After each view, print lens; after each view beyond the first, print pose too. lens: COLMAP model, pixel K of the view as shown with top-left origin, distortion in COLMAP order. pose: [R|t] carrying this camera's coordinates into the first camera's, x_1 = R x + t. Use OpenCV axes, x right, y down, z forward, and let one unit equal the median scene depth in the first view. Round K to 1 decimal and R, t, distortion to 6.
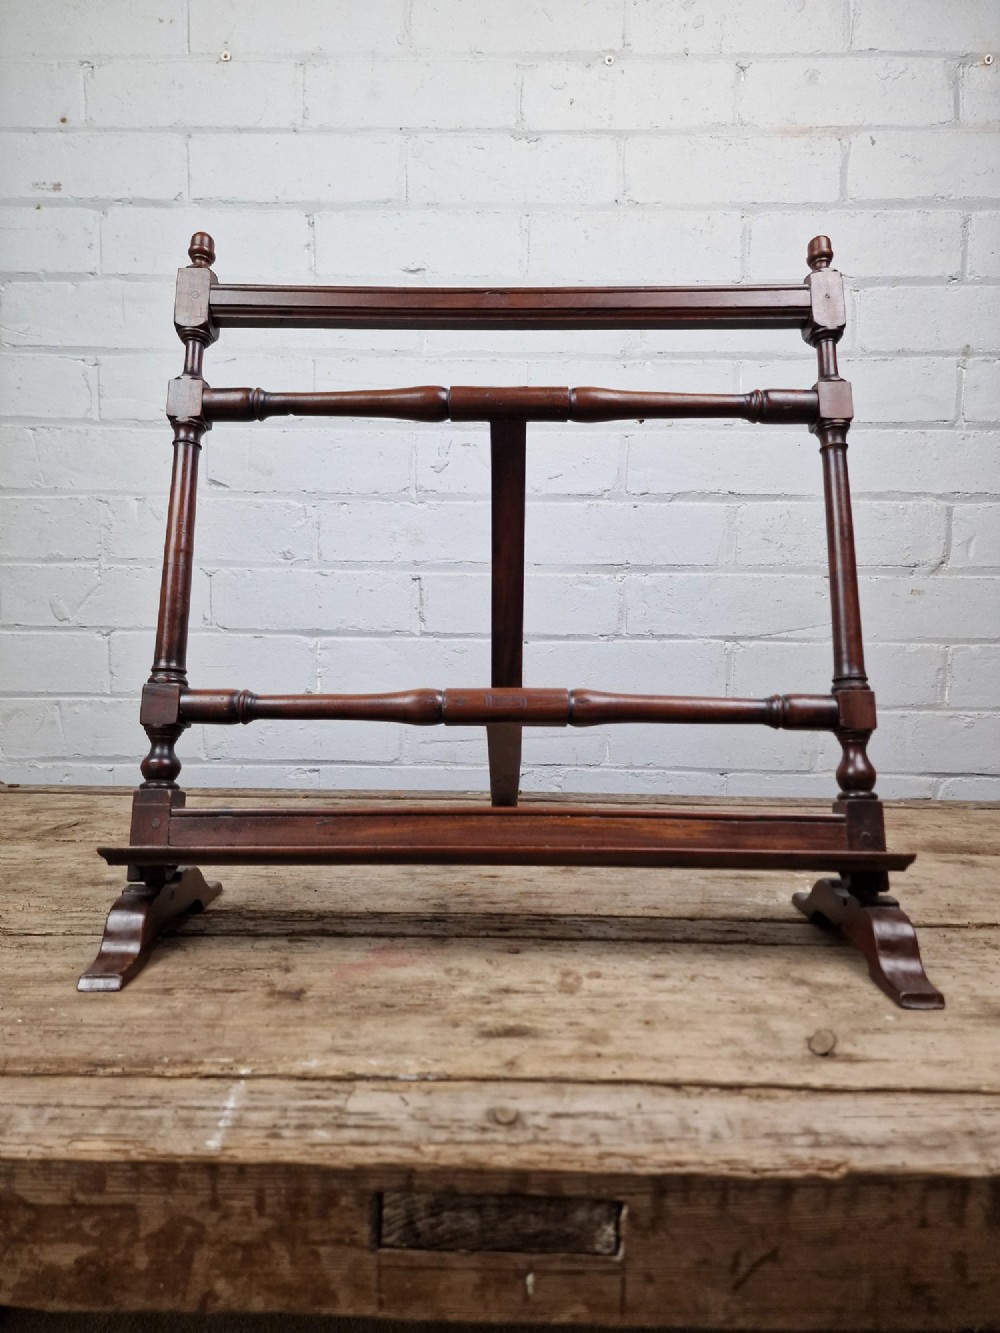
lens RADIAL K [[924.5, 0, 485.9], [0, 924.5, 668.3], [0, 0, 1]] dist [0.055342, -0.054791]
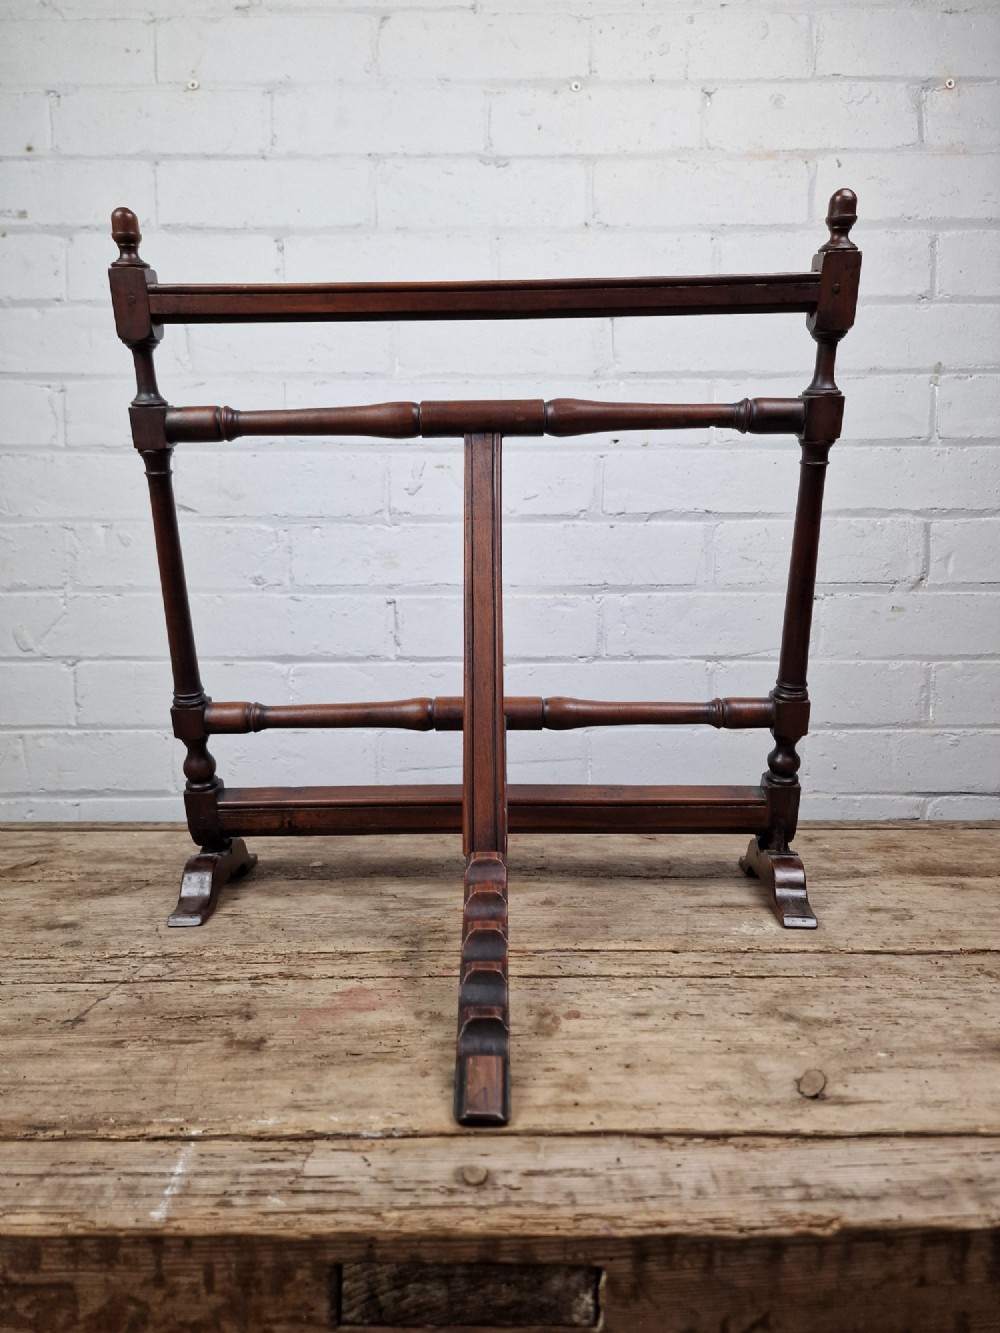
lens RADIAL K [[924.5, 0, 488.8], [0, 924.5, 659.0], [0, 0, 1]] dist [0.055342, -0.054791]
pose [[0.999720, -0.015829, 0.017597, 0.021392], [0.016453, 0.999220, -0.035893, -0.000639], [-0.017015, 0.036173, 0.999201, 0.040375]]
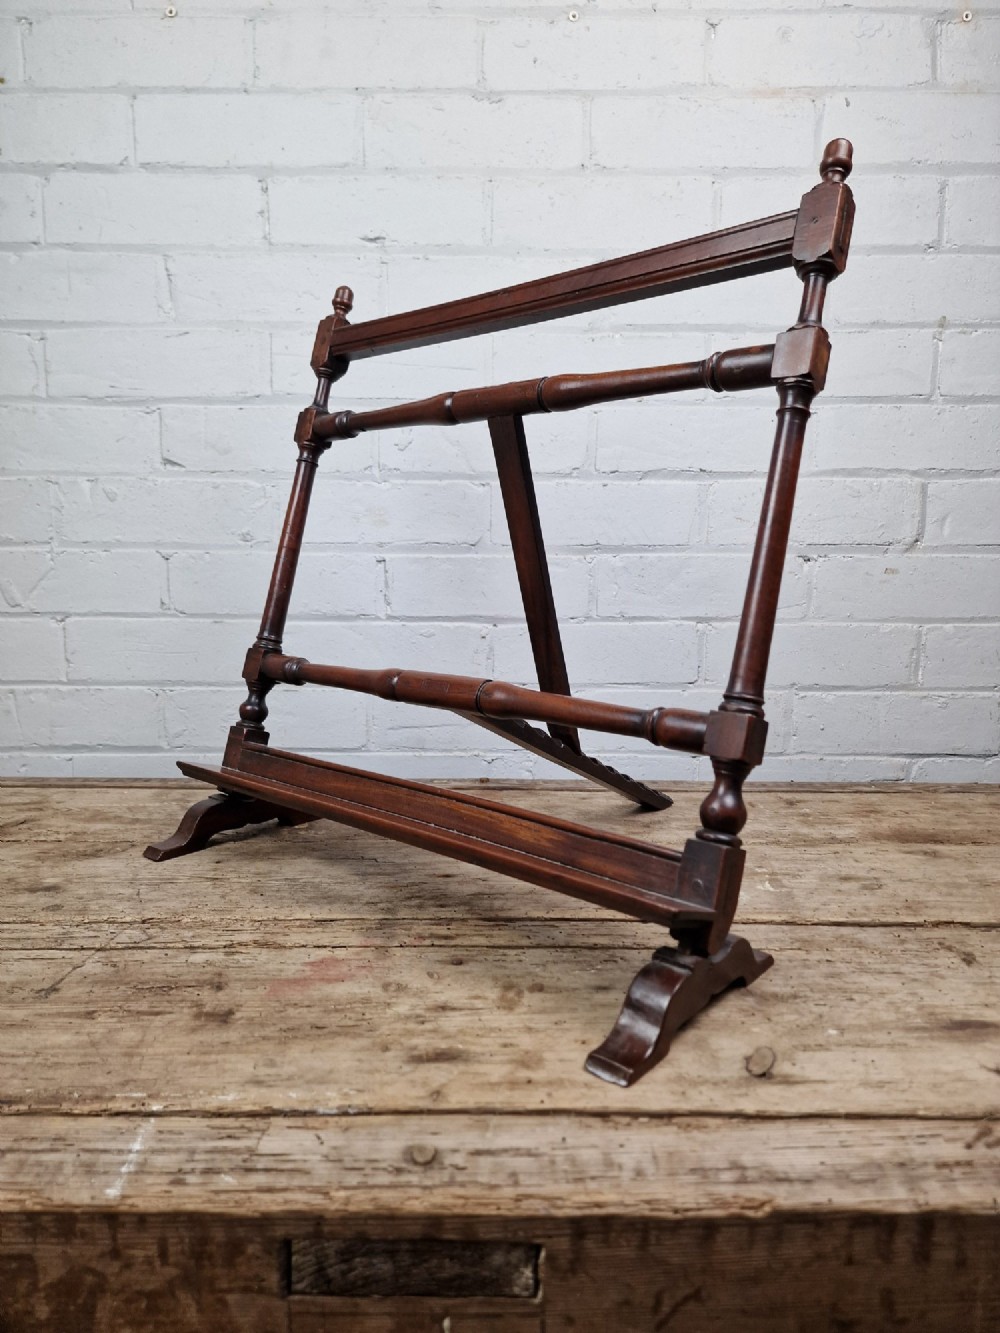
lens RADIAL K [[924.5, 0, 500.4], [0, 924.5, 665.8], [0, 0, 1]] dist [0.055342, -0.054791]
pose [[0.999824, -0.009333, 0.016270, 0.072316], [0.008730, 0.999288, 0.036698, -0.046419], [-0.016601, -0.036549, 0.999194, 0.045646]]
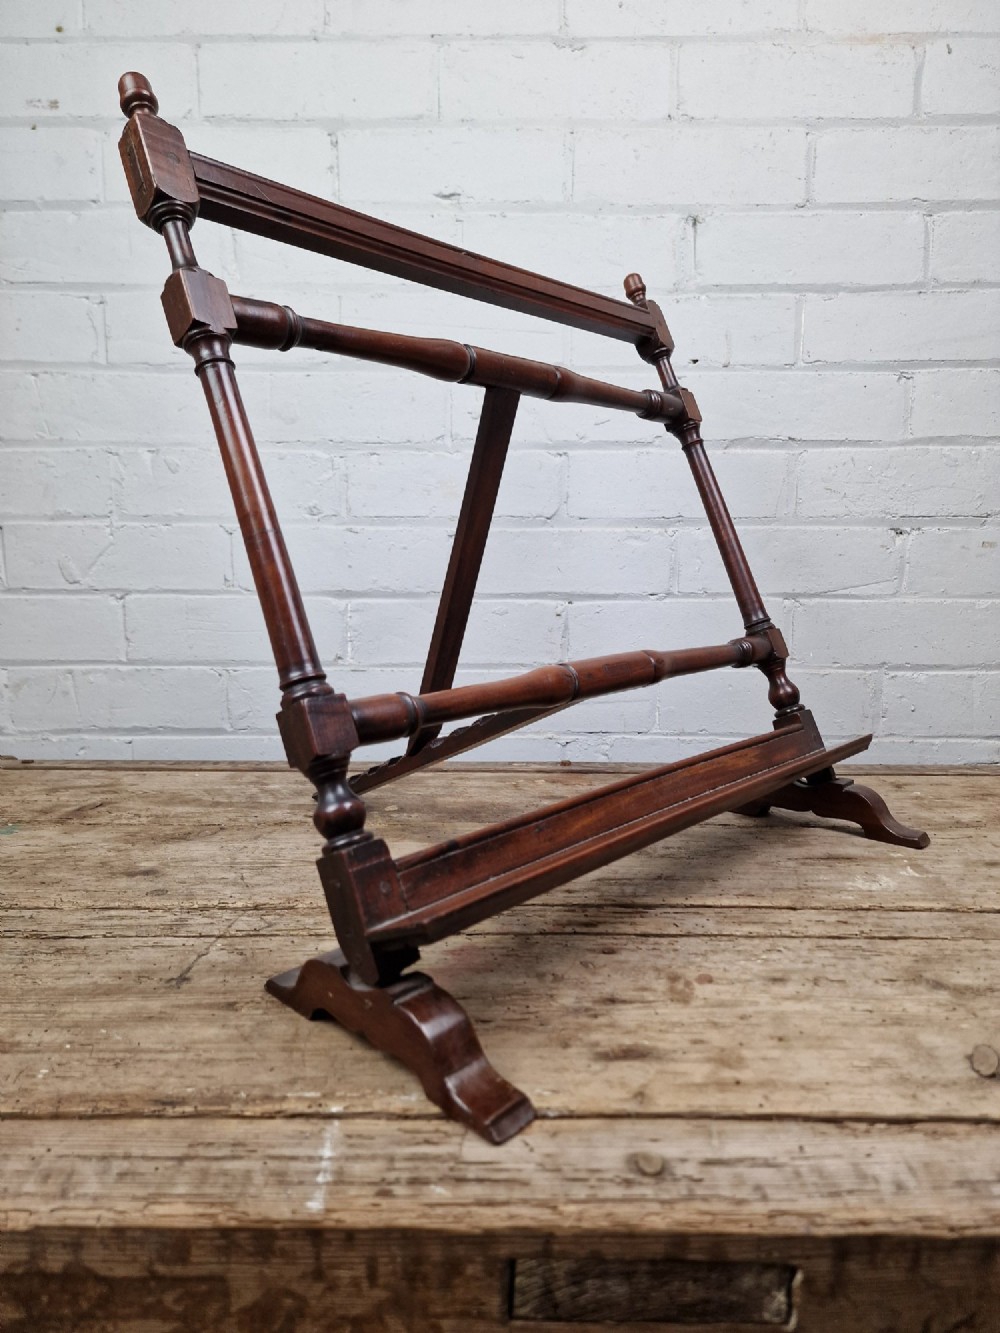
lens RADIAL K [[924.5, 0, 491.7], [0, 924.5, 668.6], [0, 0, 1]] dist [0.055342, -0.054791]
pose [[0.999881, -0.010404, 0.011427, -0.104888], [0.009842, 0.998793, 0.048116, -0.015405], [-0.011914, -0.047998, 0.998776, 0.132212]]
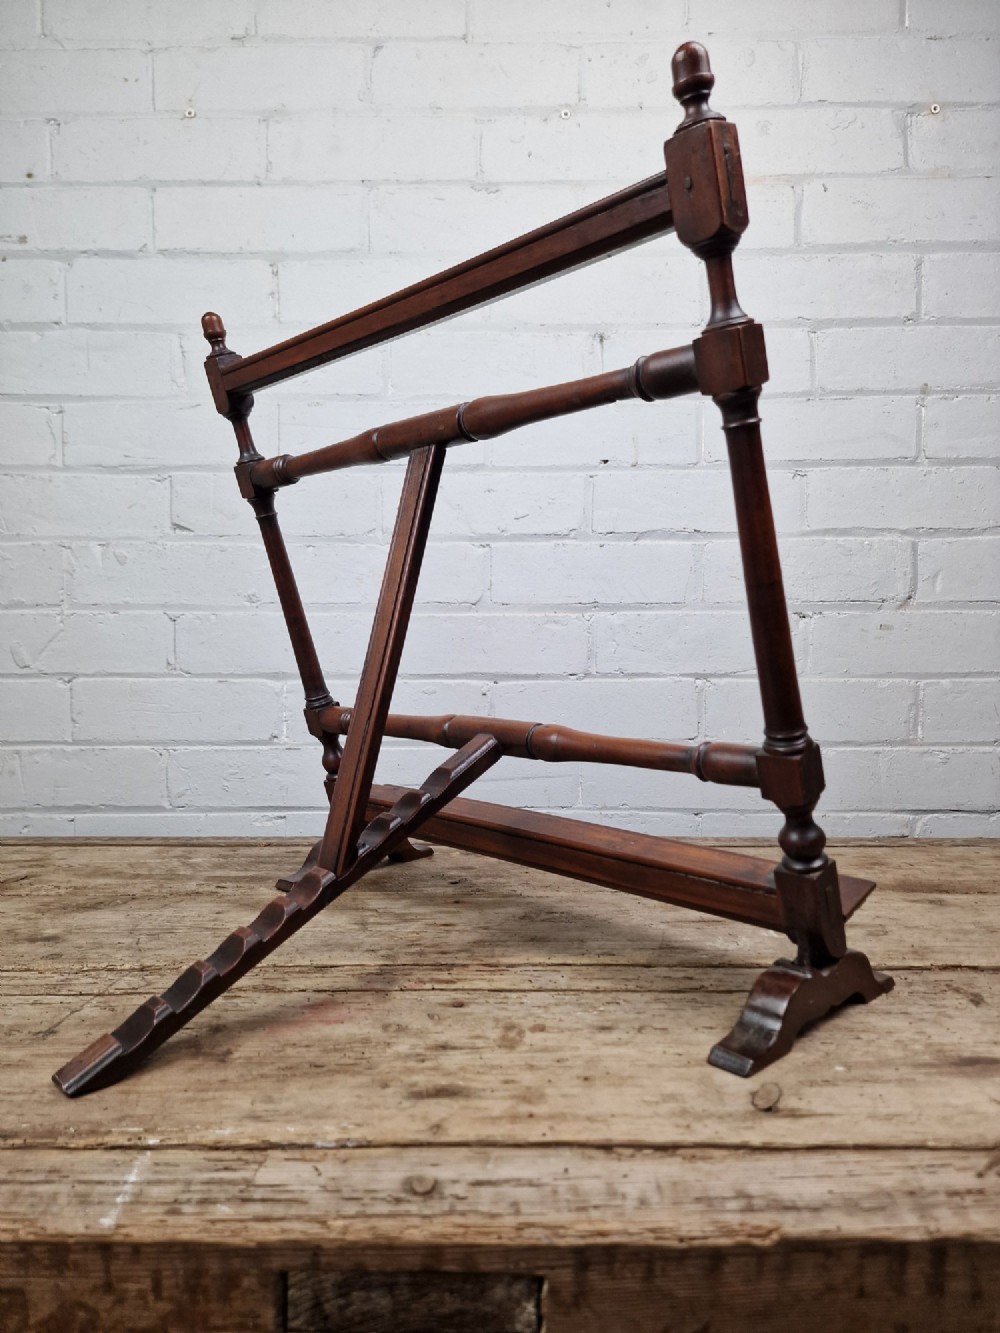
lens RADIAL K [[924.5, 0, 495.6], [0, 924.5, 661.6], [0, 0, 1]] dist [0.055342, -0.054791]
pose [[0.999847, -0.014347, 0.010032, 0.074844], [0.014854, 0.998515, -0.052410, 0.002055], [-0.009265, 0.052551, 0.998575, 0.022847]]
